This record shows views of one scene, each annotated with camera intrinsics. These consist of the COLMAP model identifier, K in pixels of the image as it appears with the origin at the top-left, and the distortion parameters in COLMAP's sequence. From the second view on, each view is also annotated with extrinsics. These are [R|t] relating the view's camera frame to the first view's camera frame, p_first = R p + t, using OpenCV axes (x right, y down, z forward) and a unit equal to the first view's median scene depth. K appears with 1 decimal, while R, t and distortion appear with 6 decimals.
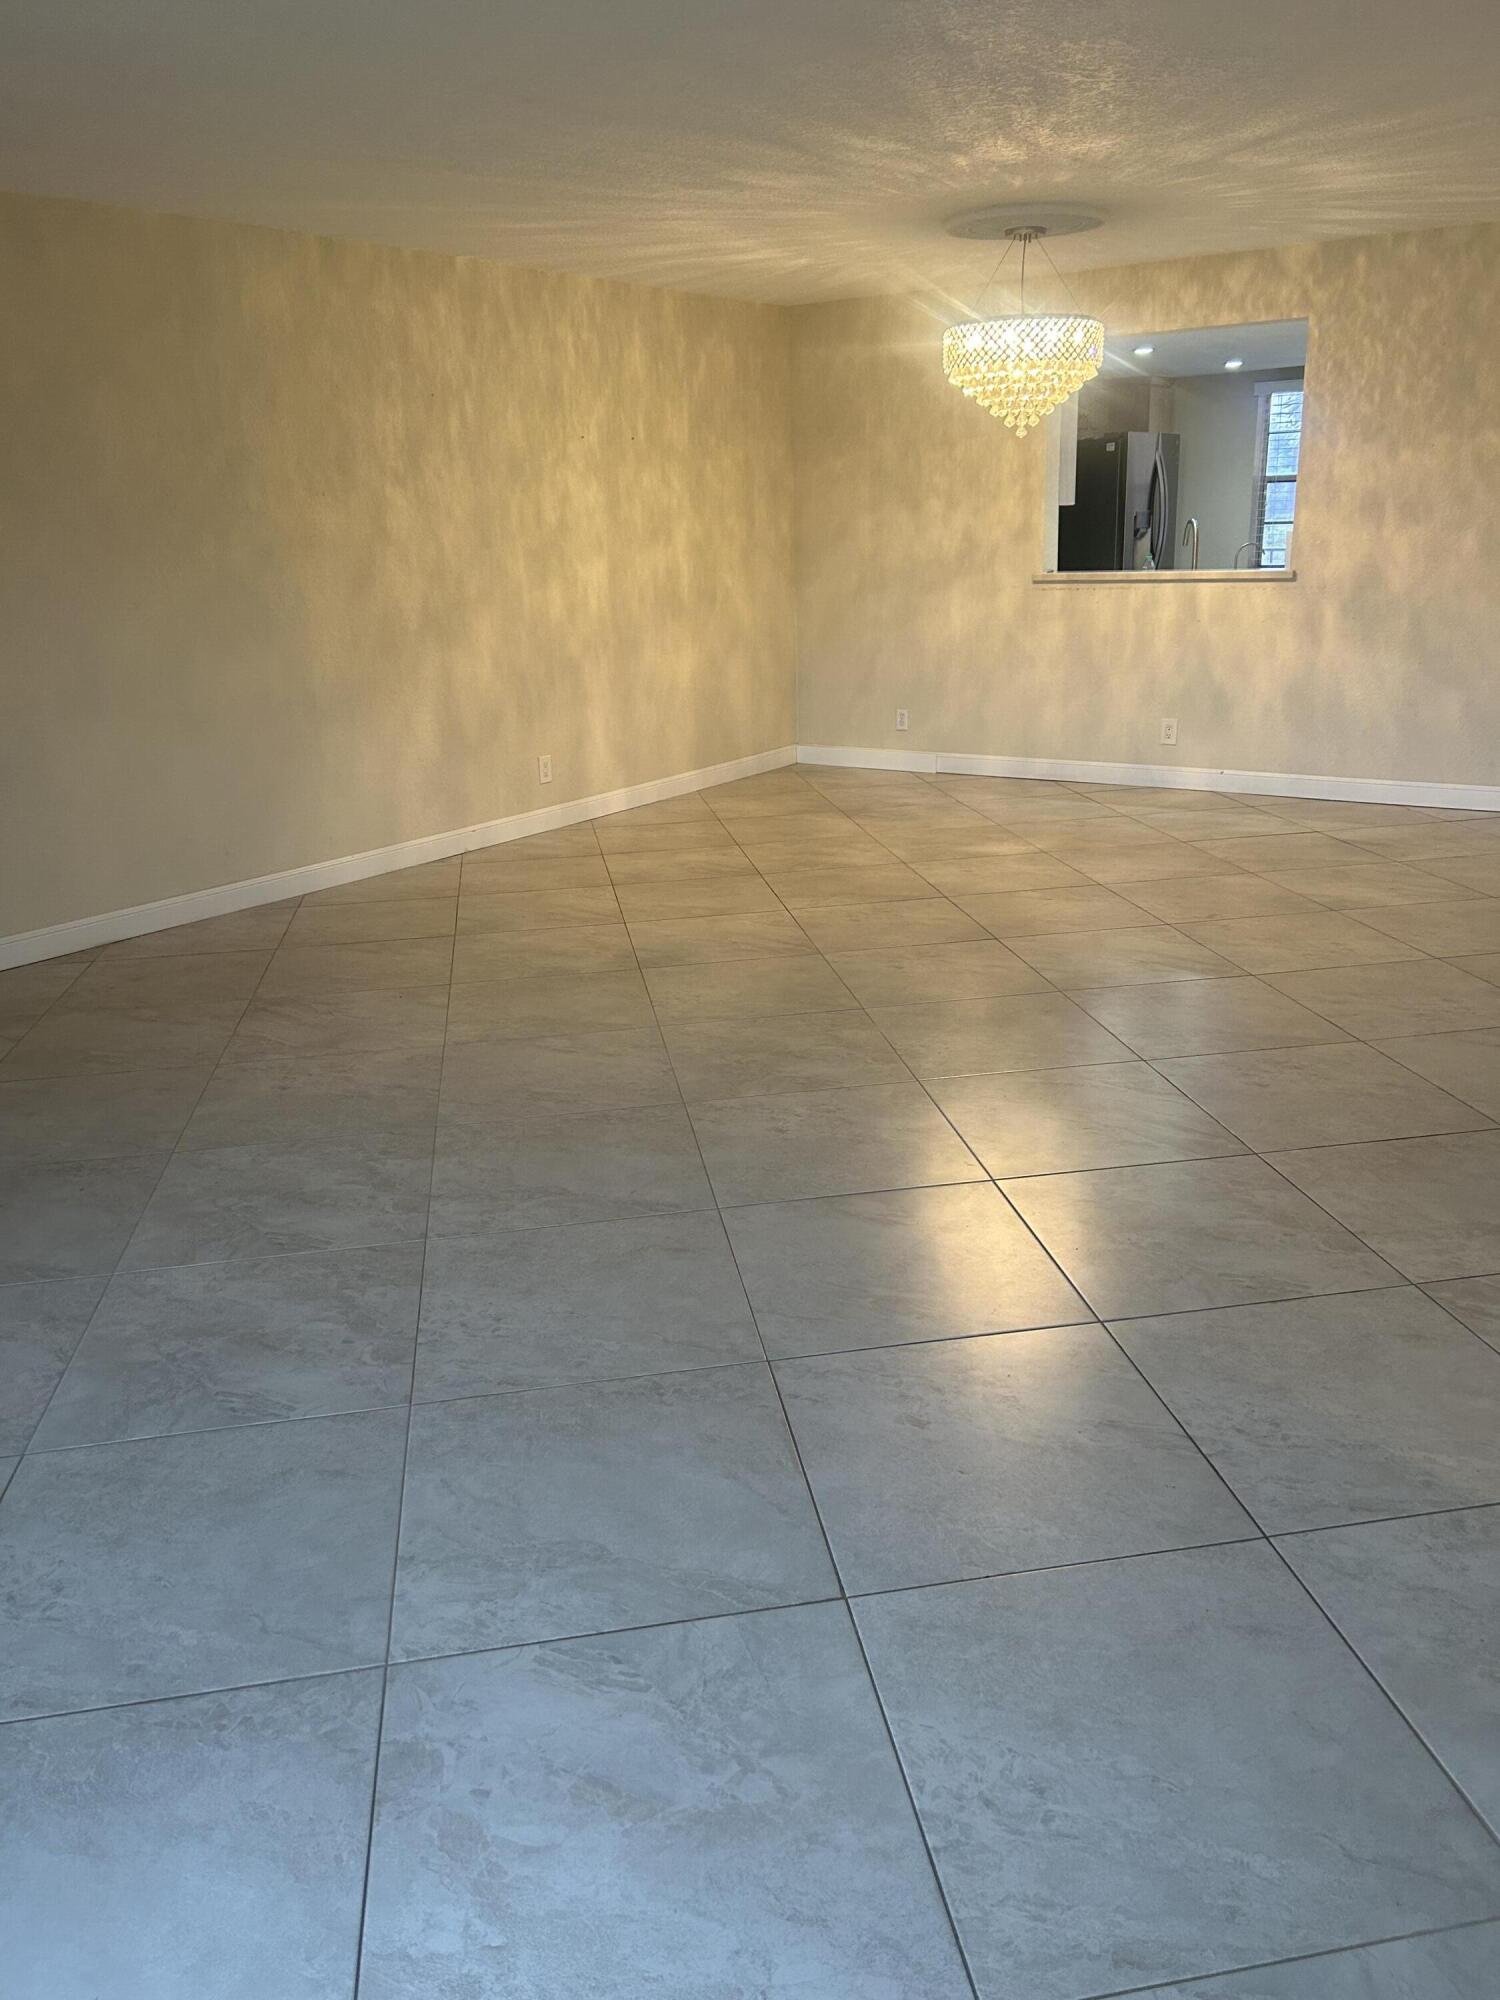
lens RADIAL K [[1505.7, 0, 752.8], [0, 1505.7, 1001.3], [0, 0, 1]] dist [0.040776, -0.045590]
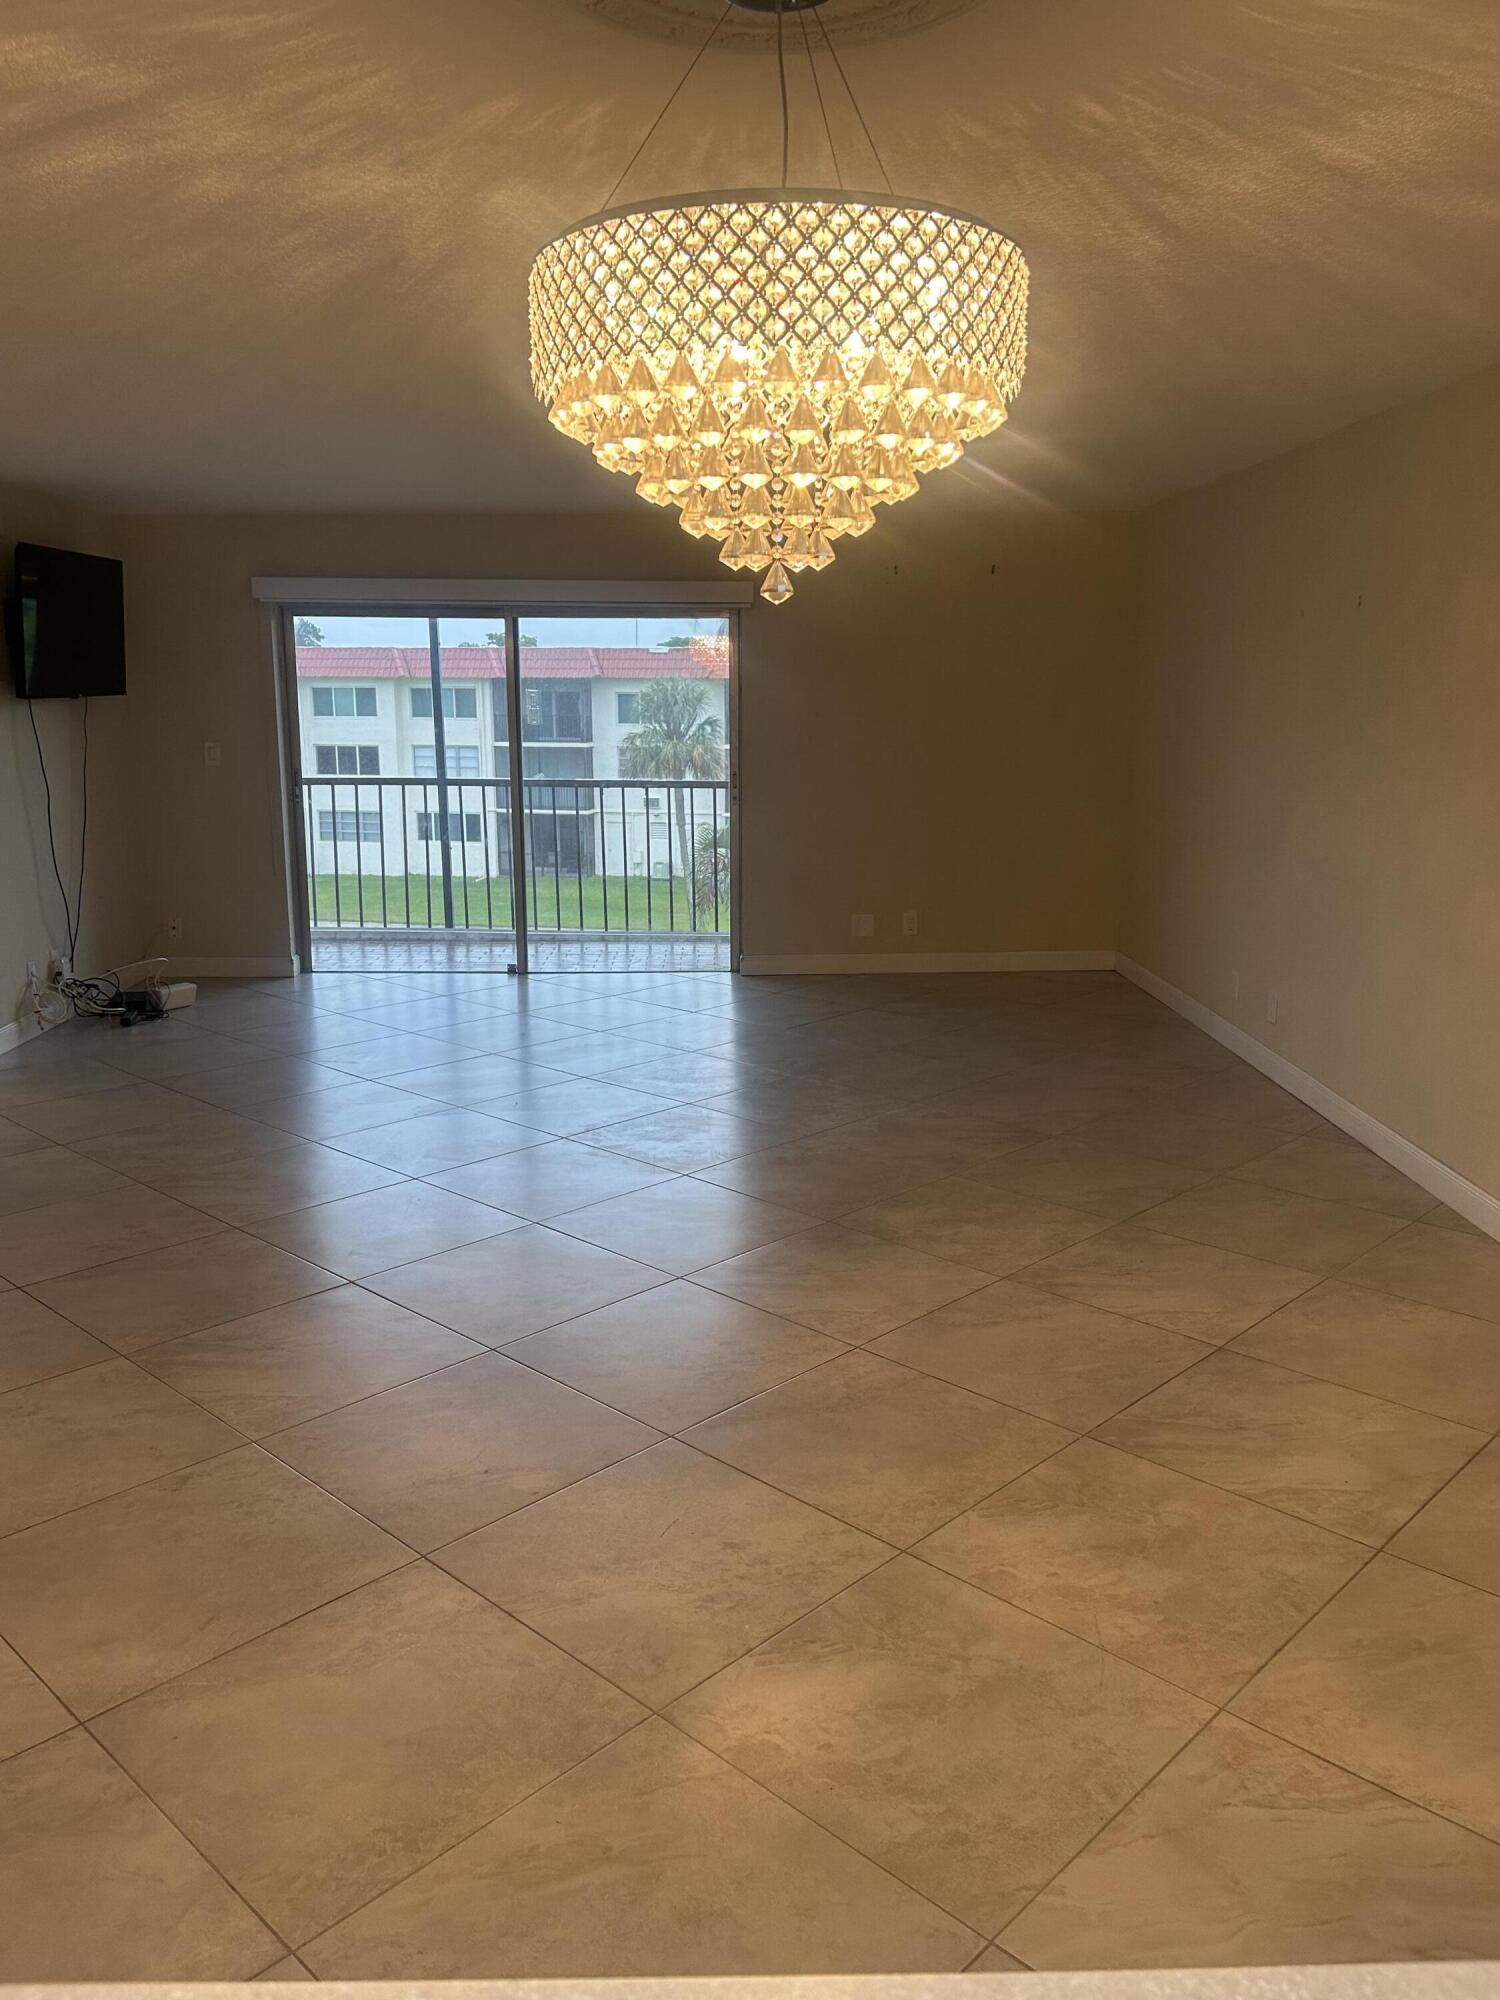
lens RADIAL K [[1505.7, 0, 752.8], [0, 1505.7, 1001.3], [0, 0, 1]] dist [0.040776, -0.045590]
pose [[-0.796755, 0.159148, -0.582969, 0.383234], [-0.157628, 0.876568, 0.454733, -0.445346], [0.583382, 0.454203, -0.673324, 1.256199]]
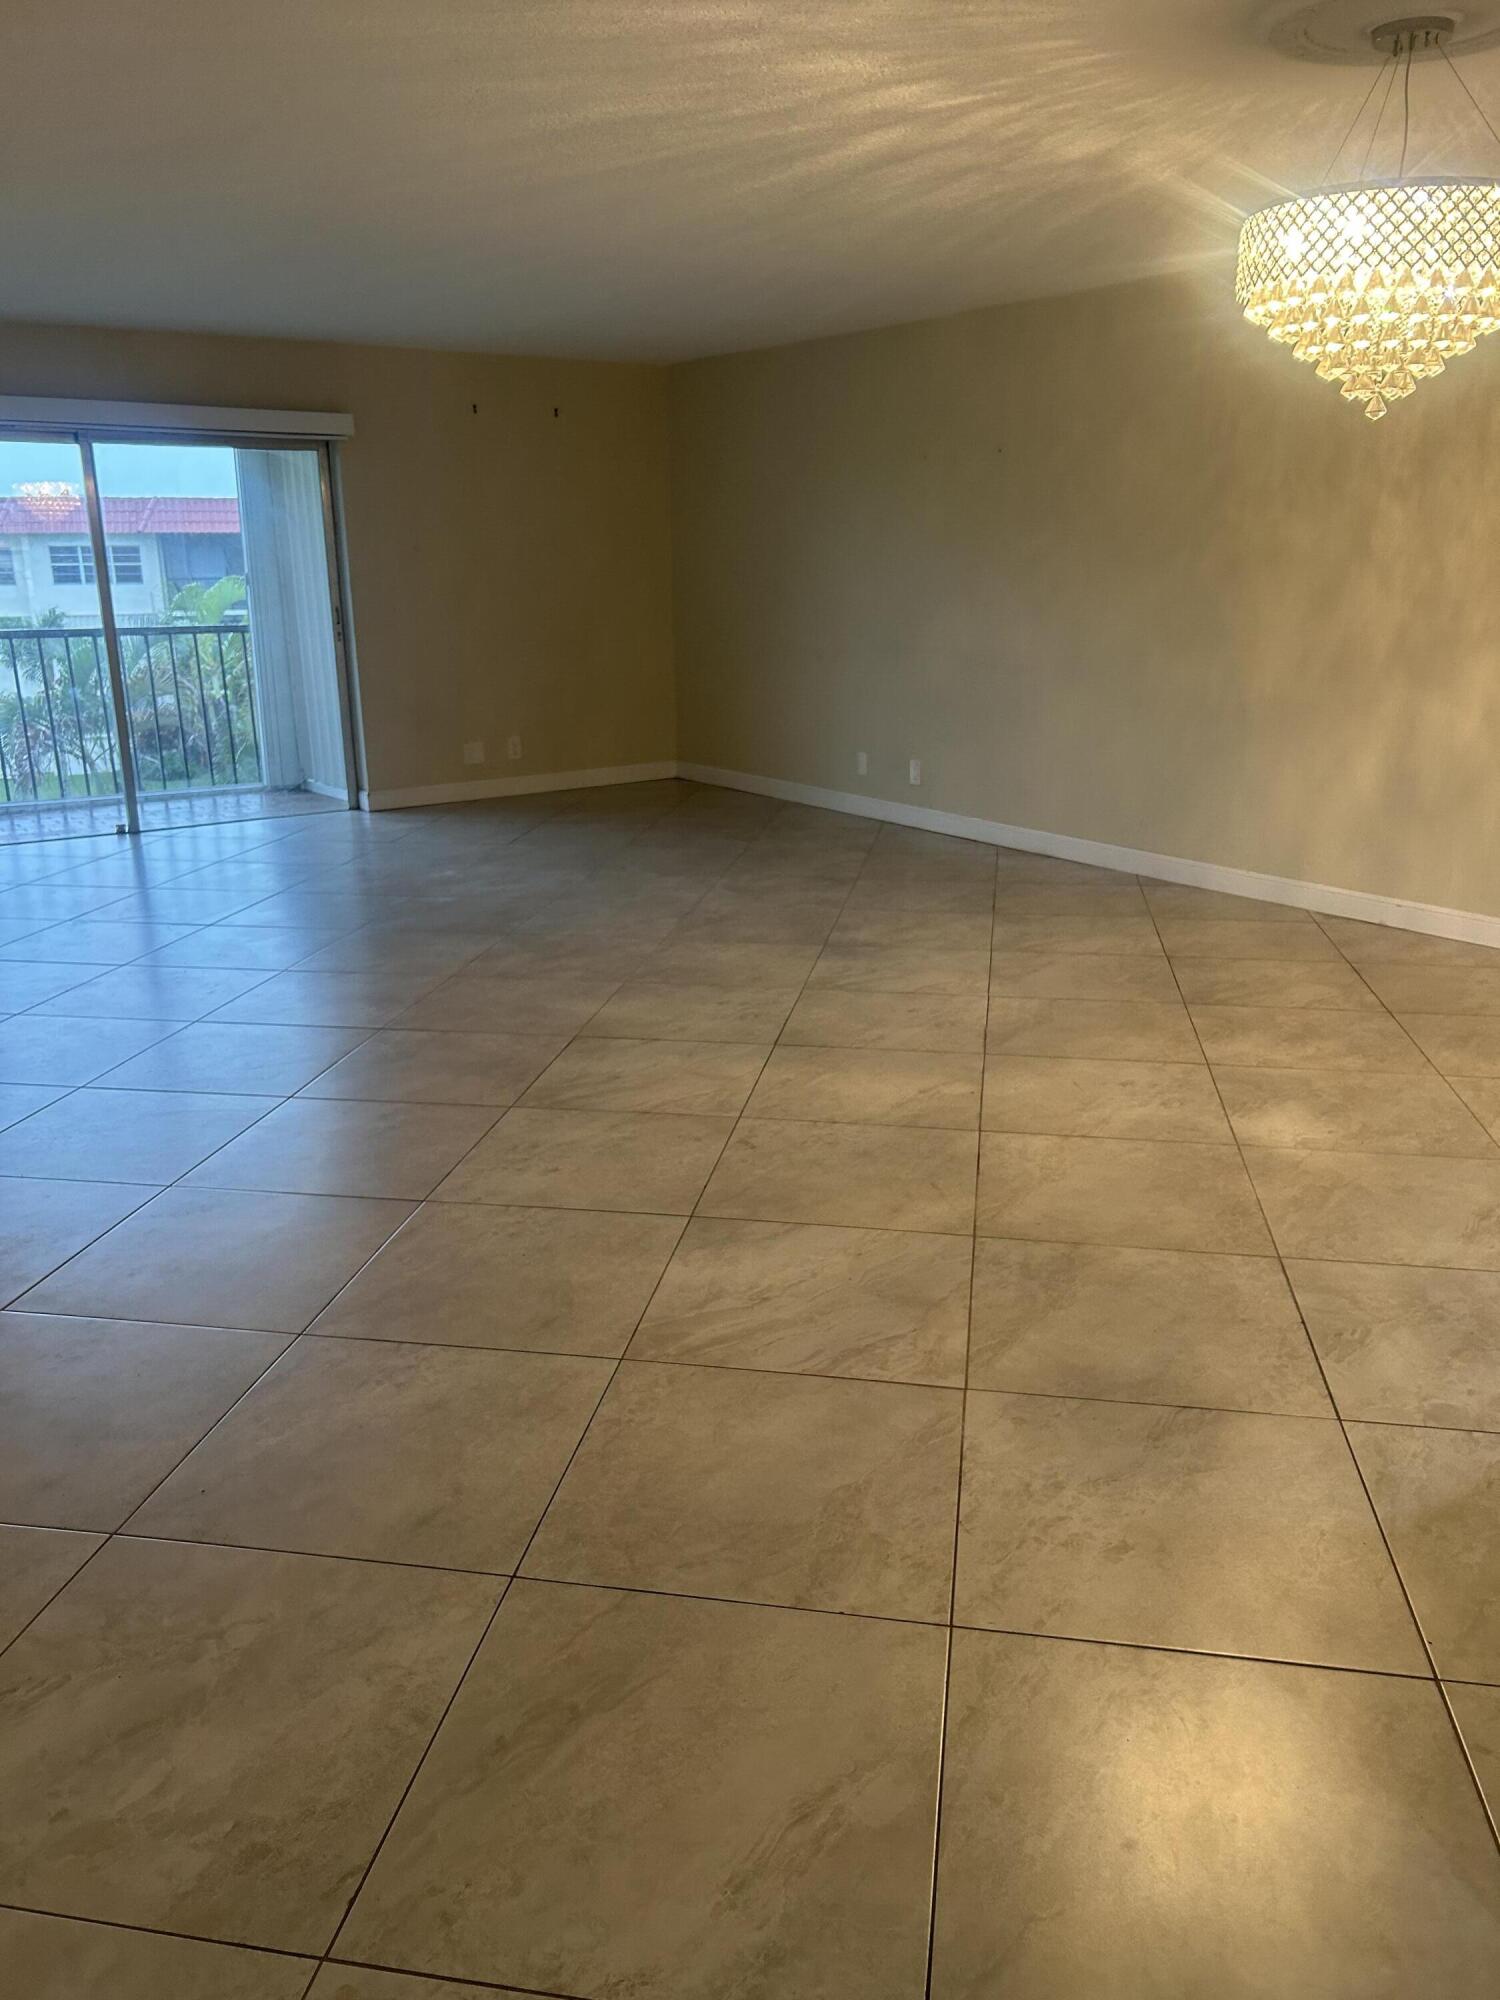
lens RADIAL K [[1505.7, 0, 752.8], [0, 1505.7, 1001.3], [0, 0, 1]] dist [0.040776, -0.045590]
pose [[-0.319412, 0.306847, -0.896561, 0.800921], [-0.274585, 0.875562, 0.397485, -0.346088], [0.906962, 0.373143, -0.195409, 0.982815]]
